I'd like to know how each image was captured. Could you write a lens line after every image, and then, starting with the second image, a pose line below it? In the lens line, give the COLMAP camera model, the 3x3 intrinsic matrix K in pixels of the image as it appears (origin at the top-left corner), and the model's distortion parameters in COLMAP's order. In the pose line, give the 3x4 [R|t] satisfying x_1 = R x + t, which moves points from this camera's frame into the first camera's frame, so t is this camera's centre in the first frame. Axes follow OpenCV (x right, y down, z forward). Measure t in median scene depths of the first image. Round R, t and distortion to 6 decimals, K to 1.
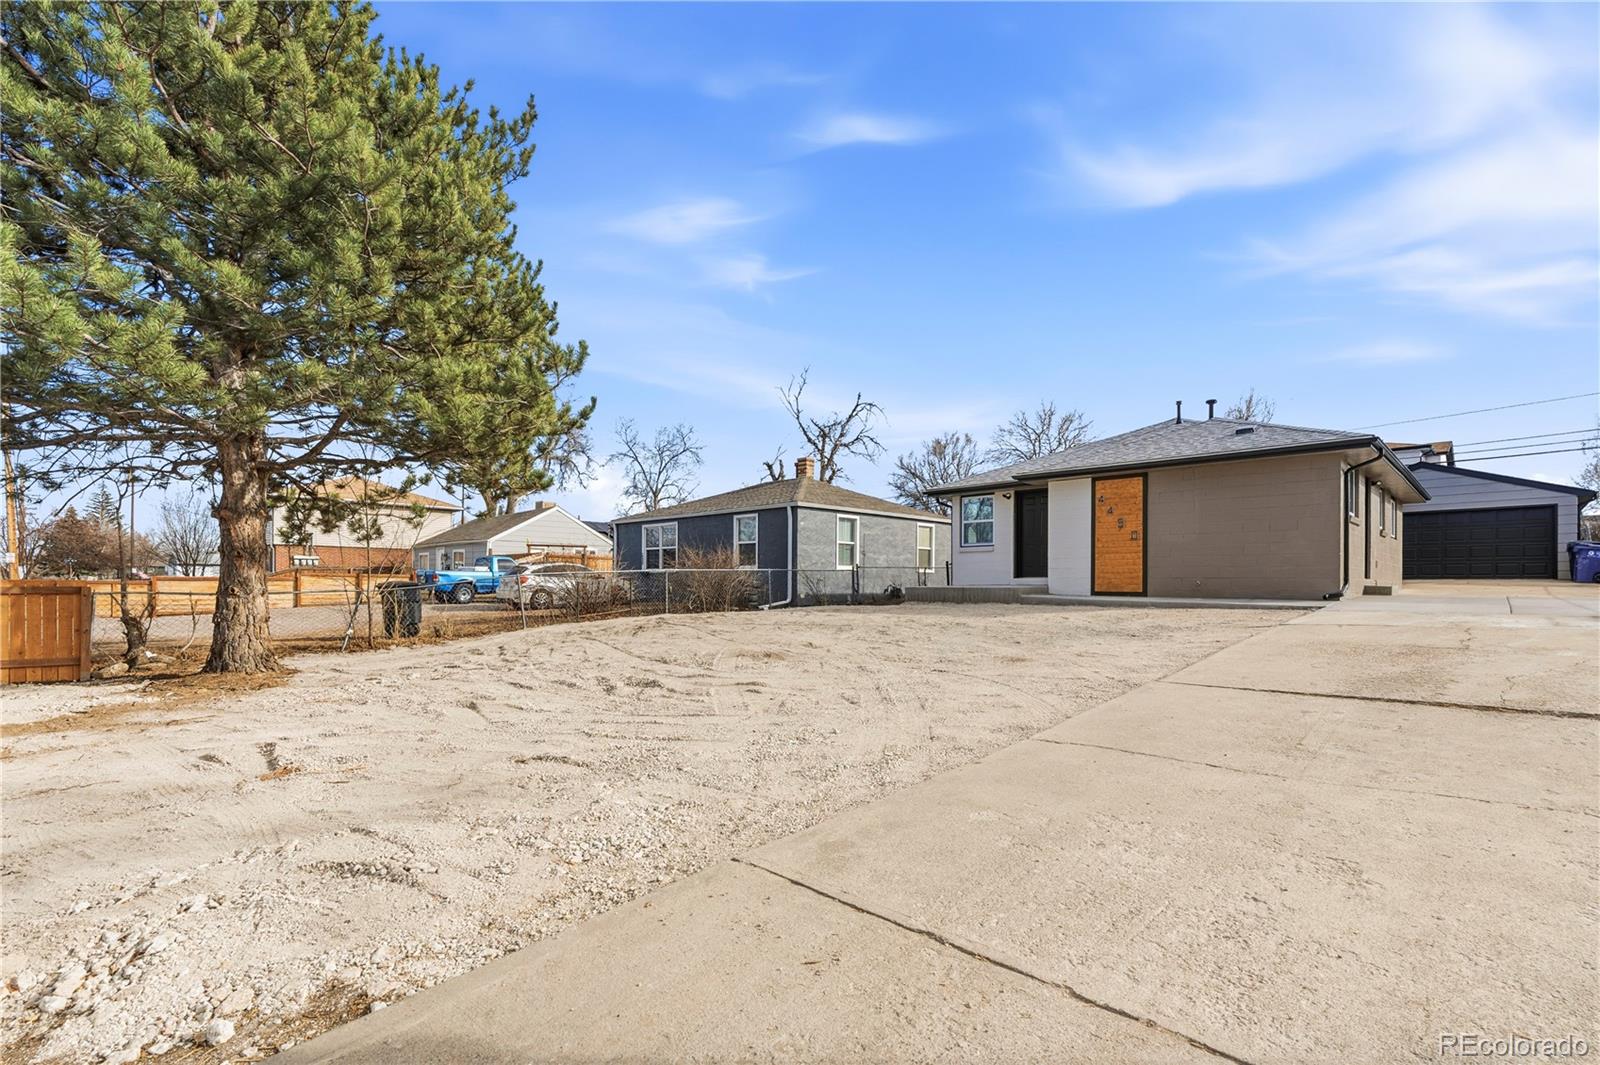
lens RADIAL K [[742.1, 0, 782.2], [0, 742.1, 587.9], [0, 0, 1]] dist [-0.008900, 0.001328]
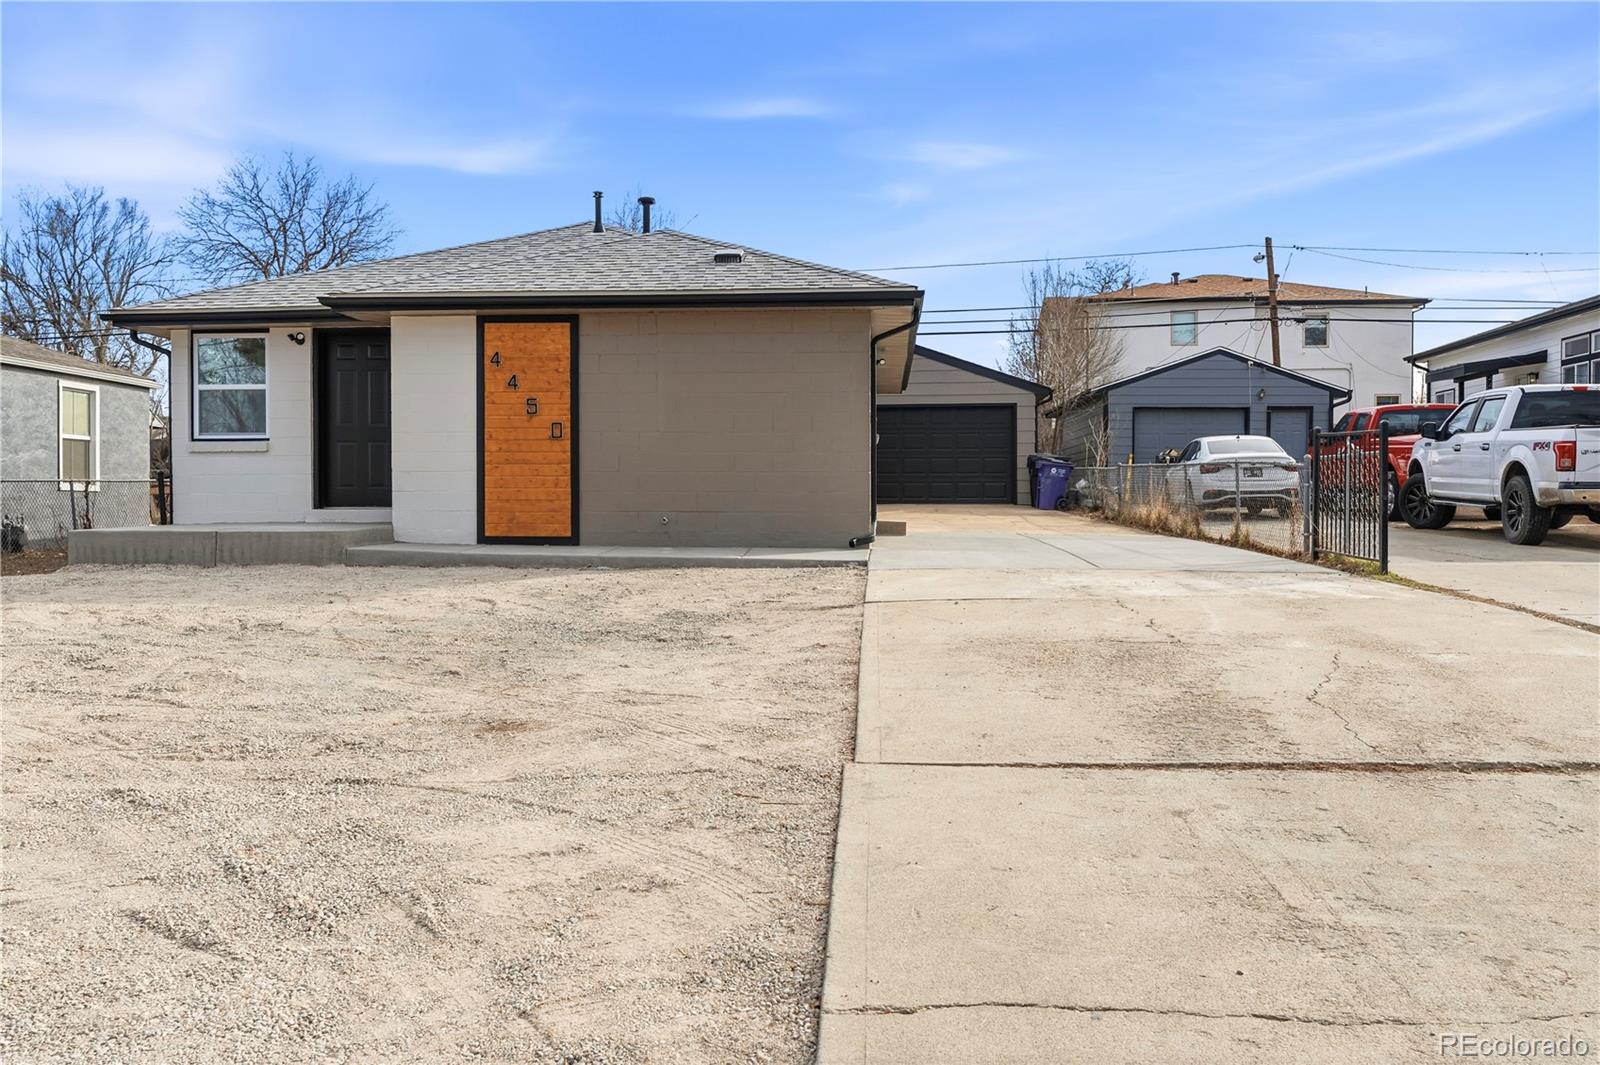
lens RADIAL K [[1367.2, 0, 787.3], [0, 1367.2, 526.0], [0, 0, 1]] dist [0.002226, 0.005977]
pose [[0.761071, -0.012626, 0.648546, -0.030702], [0.004891, 0.999894, 0.013727, -0.012278], [-0.648651, -0.007275, 0.761052, 0.114854]]
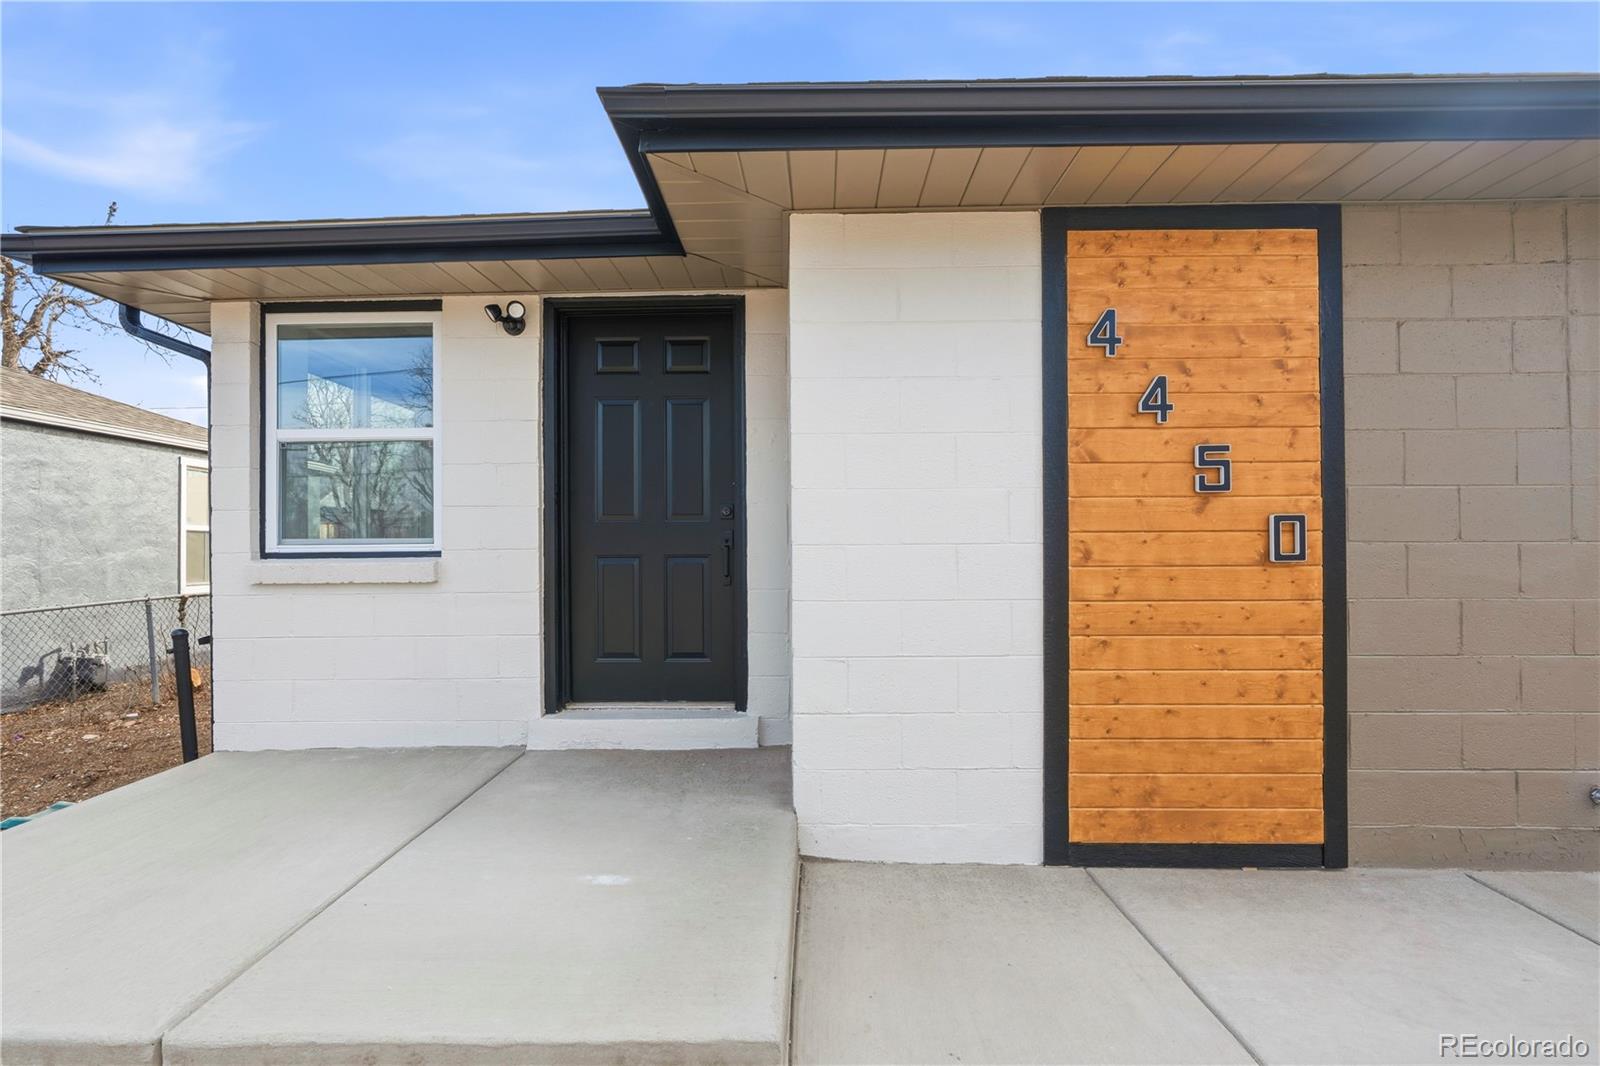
lens RADIAL K [[742.1, 0, 786.9], [0, 742.1, 545.2], [0, 0, 1]] dist [-0.008900, 0.001328]
pose [[0.725073, -0.003698, 0.688662, 0.210581], [0.011873, 0.999904, -0.007132, -0.056611], [-0.688569, 0.013348, 0.725048, 0.773711]]
